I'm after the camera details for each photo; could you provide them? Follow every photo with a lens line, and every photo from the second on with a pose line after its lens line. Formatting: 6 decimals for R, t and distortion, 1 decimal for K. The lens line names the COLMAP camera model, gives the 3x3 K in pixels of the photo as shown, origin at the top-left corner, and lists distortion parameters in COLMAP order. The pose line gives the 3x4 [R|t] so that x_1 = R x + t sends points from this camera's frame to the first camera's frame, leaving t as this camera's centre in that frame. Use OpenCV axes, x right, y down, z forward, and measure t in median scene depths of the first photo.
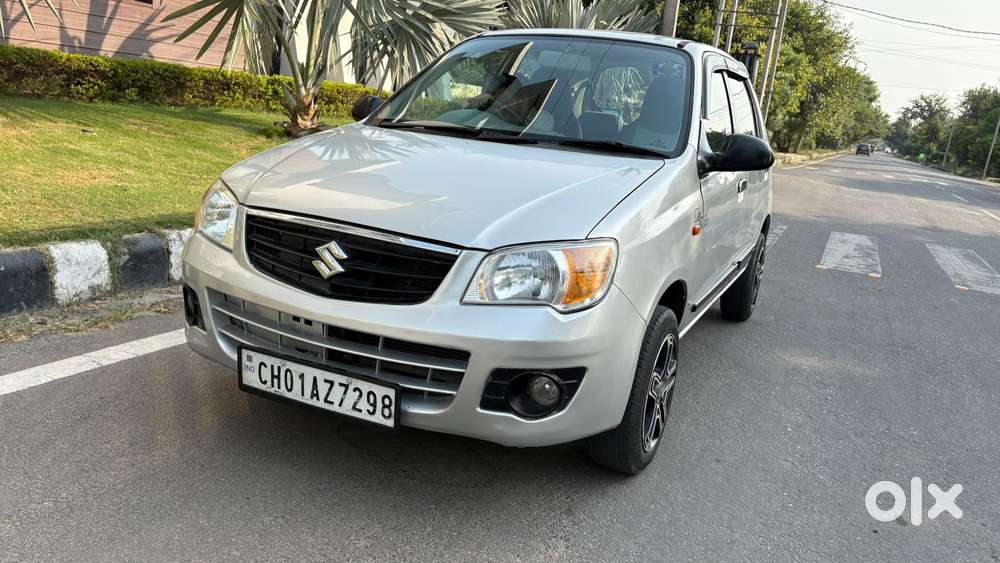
lens RADIAL K [[724.2, 0, 500.0], [0, 724.2, 281.5], [0, 0, 1]] dist [0.116892, -0.148790]
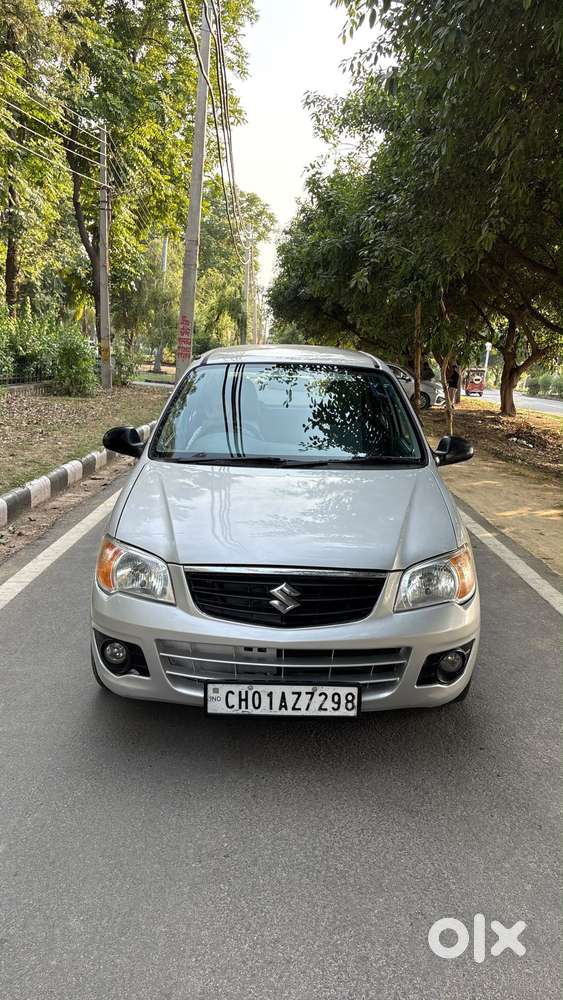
lens RADIAL K [[741.1, 0, 281.5], [0, 741.1, 500.0], [0, 0, 1]] dist [0.030960, 0.005779]
pose [[0.907419, -0.150550, 0.392334, -0.711944], [0.152641, 0.987938, 0.026062, -0.231620], [-0.391525, 0.036237, 0.919454, -0.187504]]
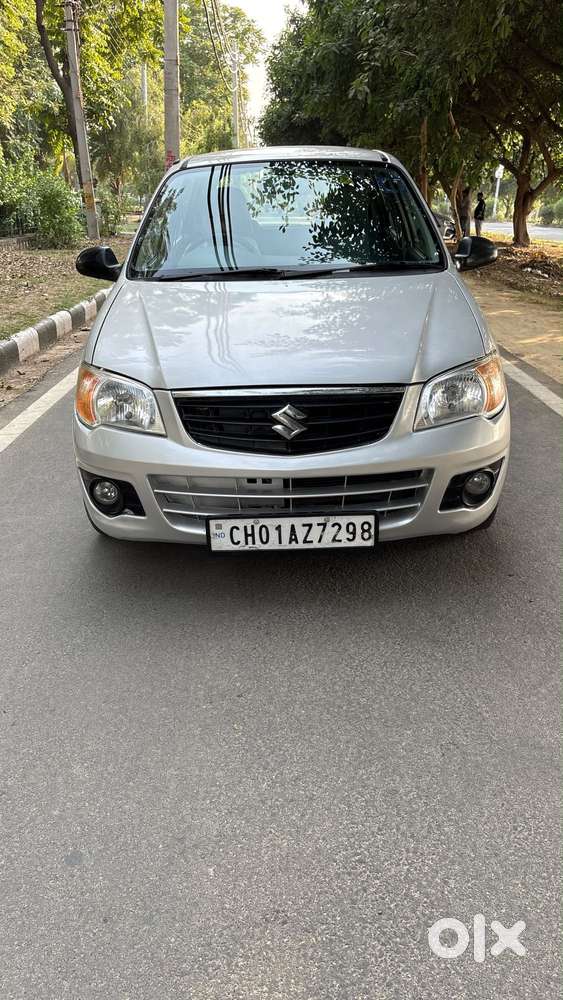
lens RADIAL K [[724.2, 0, 281.5], [0, 724.2, 500.0], [0, 0, 1]] dist [0.116892, -0.148790]
pose [[0.900758, -0.268441, 0.341429, -0.649770], [0.205188, 0.955881, 0.210212, -0.149512], [-0.382795, -0.119293, 0.916099, -0.028247]]
